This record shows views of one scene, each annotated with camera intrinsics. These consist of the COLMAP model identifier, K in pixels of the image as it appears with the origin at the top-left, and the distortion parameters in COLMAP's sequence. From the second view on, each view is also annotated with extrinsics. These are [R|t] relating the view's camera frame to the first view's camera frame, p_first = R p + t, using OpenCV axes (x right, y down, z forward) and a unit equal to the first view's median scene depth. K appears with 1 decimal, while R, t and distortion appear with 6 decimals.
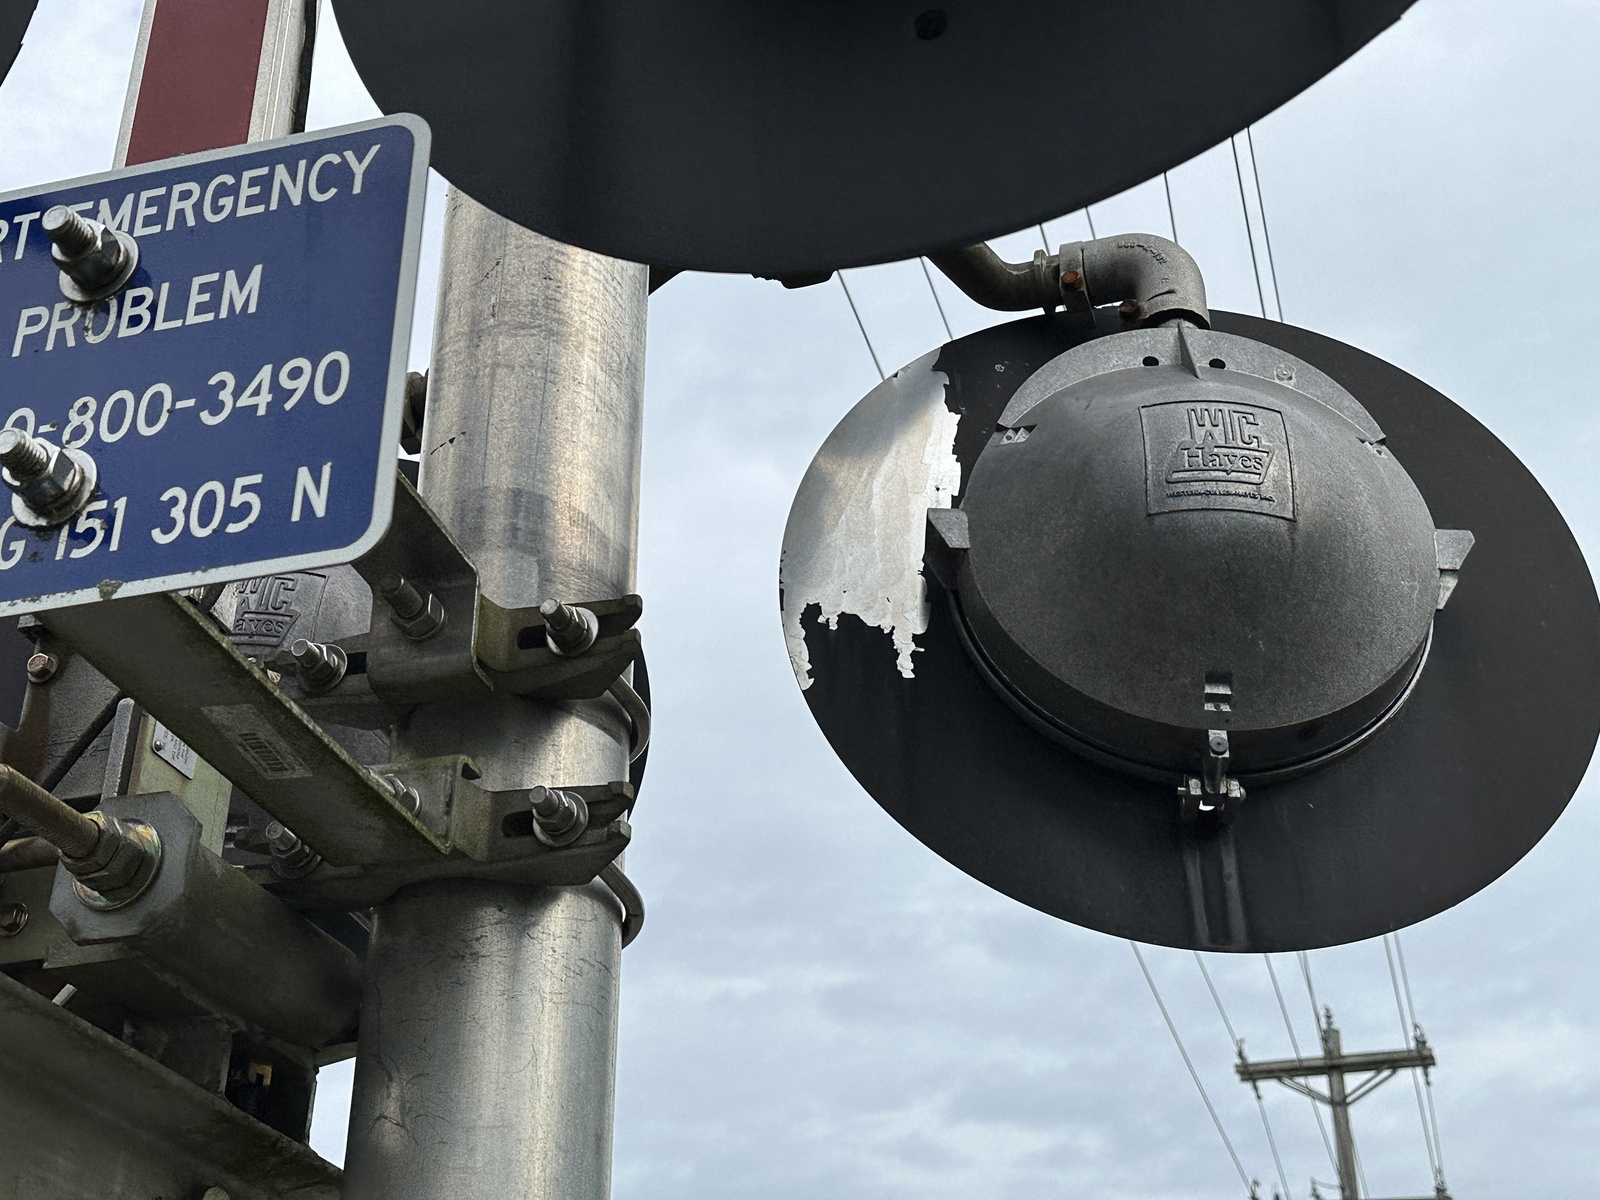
lens RADIAL K [[2171.8, 0, 762.4], [0, 2171.8, 607.0], [0, 0, 1]] dist [0.220152, -0.005069]
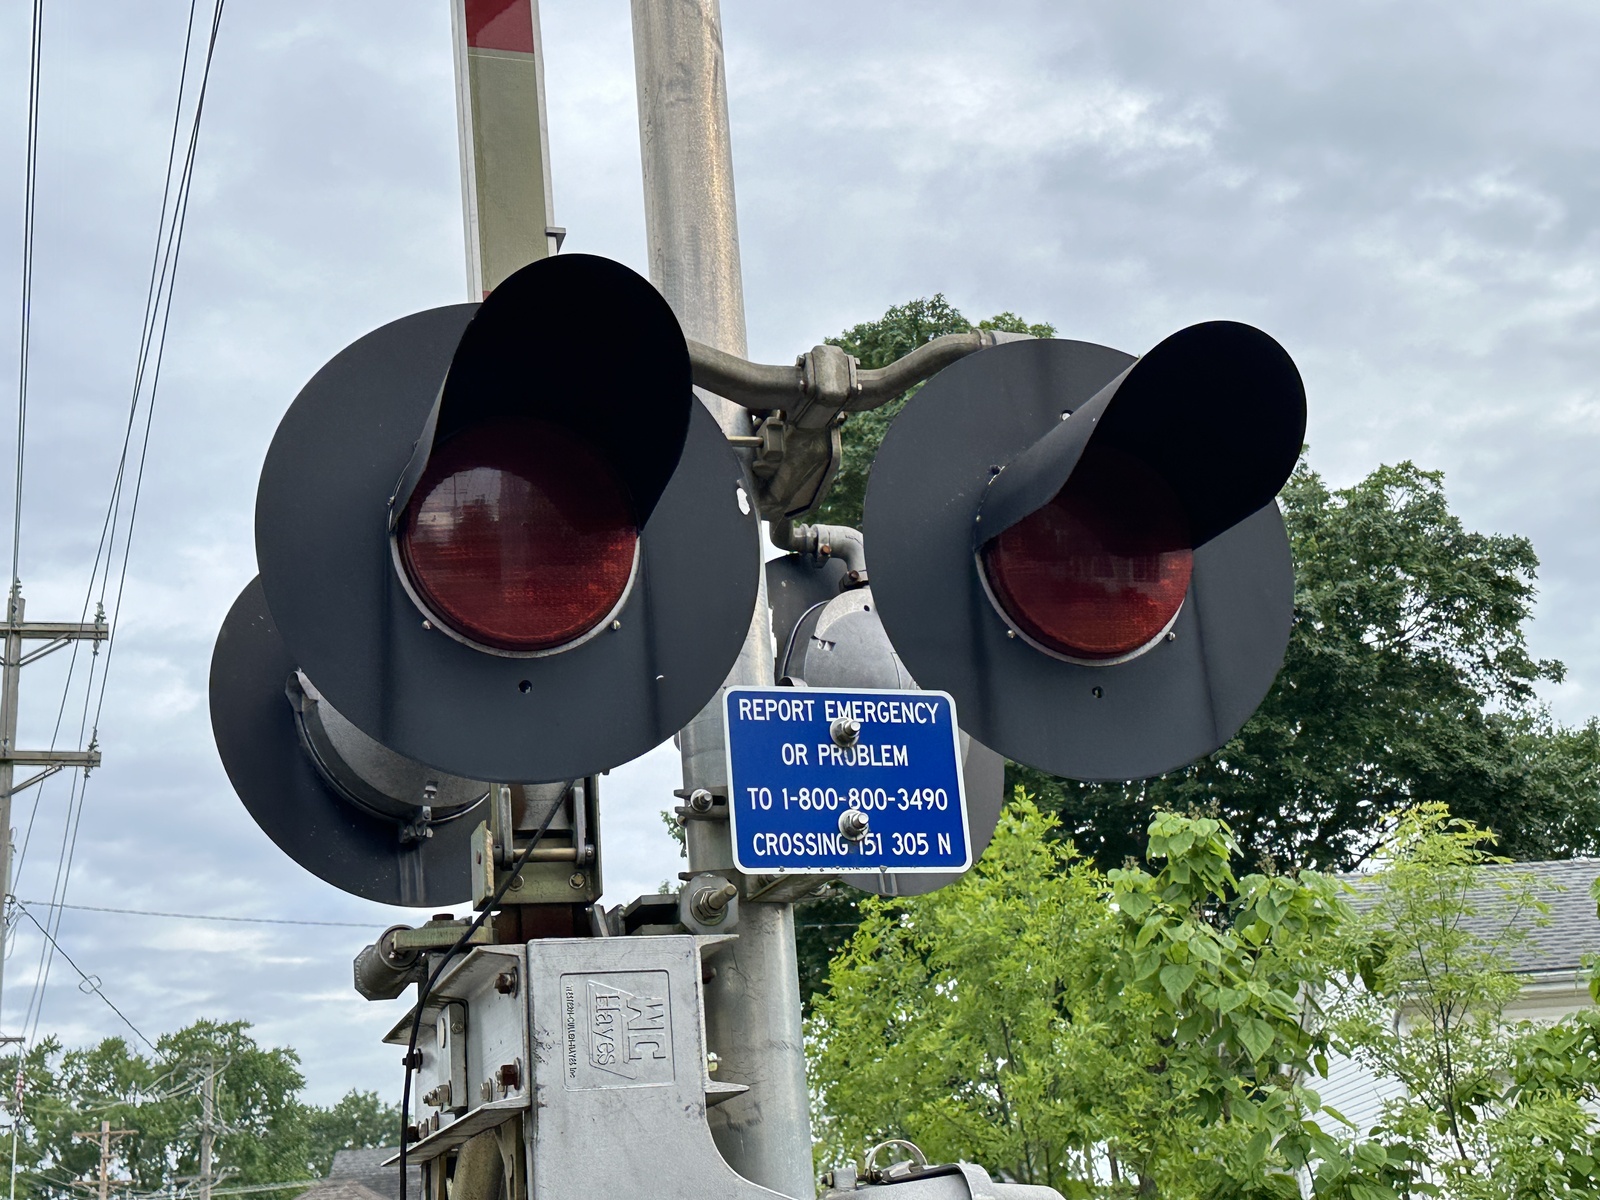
lens RADIAL K [[2112.8, 0, 758.1], [0, 2112.8, 590.0], [0, 0, 1]] dist [0.114327, -0.064529]
pose [[0.797441, 0.115211, 0.592296, -2.005819], [-0.229021, 0.965940, 0.120453, -0.628851], [-0.558245, -0.231703, 0.796666, -1.031605]]
